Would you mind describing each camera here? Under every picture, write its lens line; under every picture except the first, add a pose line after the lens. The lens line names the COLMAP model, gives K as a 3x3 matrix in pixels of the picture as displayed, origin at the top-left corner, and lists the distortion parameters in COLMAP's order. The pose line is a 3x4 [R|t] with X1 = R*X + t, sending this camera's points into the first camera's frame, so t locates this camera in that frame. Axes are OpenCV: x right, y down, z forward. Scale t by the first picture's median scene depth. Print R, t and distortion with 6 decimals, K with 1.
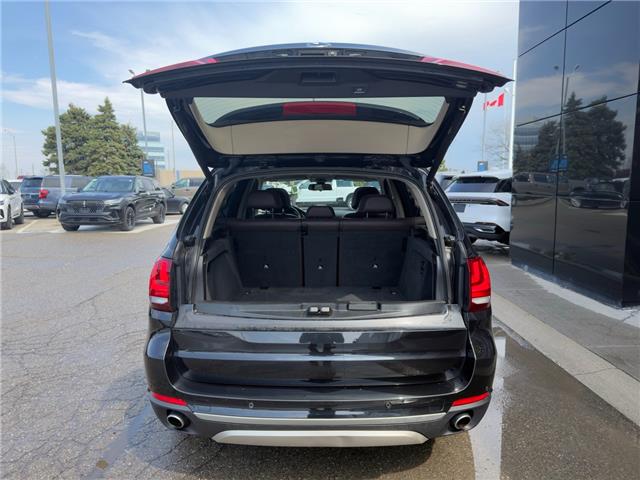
lens RADIAL K [[452.2, 0, 320.1], [0, 452.2, 237.5], [0, 0, 1]] dist [-0.009482, -0.002676]
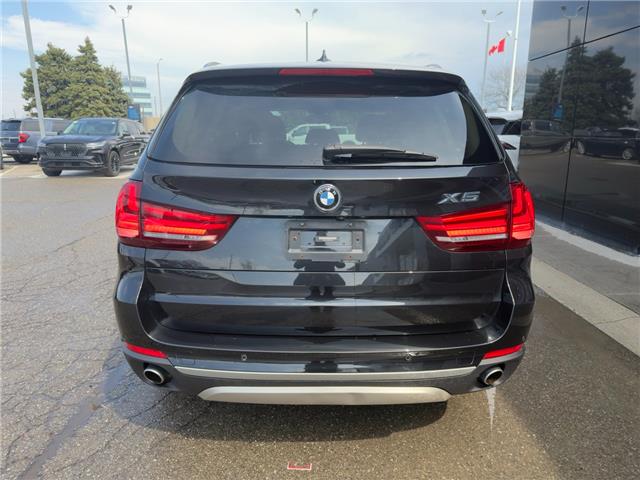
lens RADIAL K [[452.6, 0, 320.0], [0, 452.6, 240.0], [0, 0, 1]] dist [0.005686, -0.023719]
pose [[0.999835, 0.005103, 0.017448, -0.015292], [-0.007030, 0.993654, 0.112258, 0.032991], [-0.016765, -0.112362, 0.993526, 0.104266]]
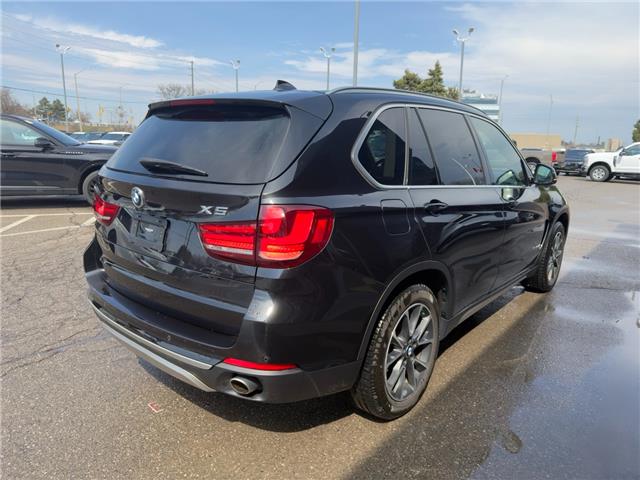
lens RADIAL K [[452.6, 0, 320.0], [0, 452.6, 240.0], [0, 0, 1]] dist [0.005686, -0.023719]
pose [[0.768469, 0.159609, -0.619661, 0.530394], [-0.108635, 0.986876, 0.119471, 0.000512], [0.630597, -0.024493, 0.775723, 0.232645]]
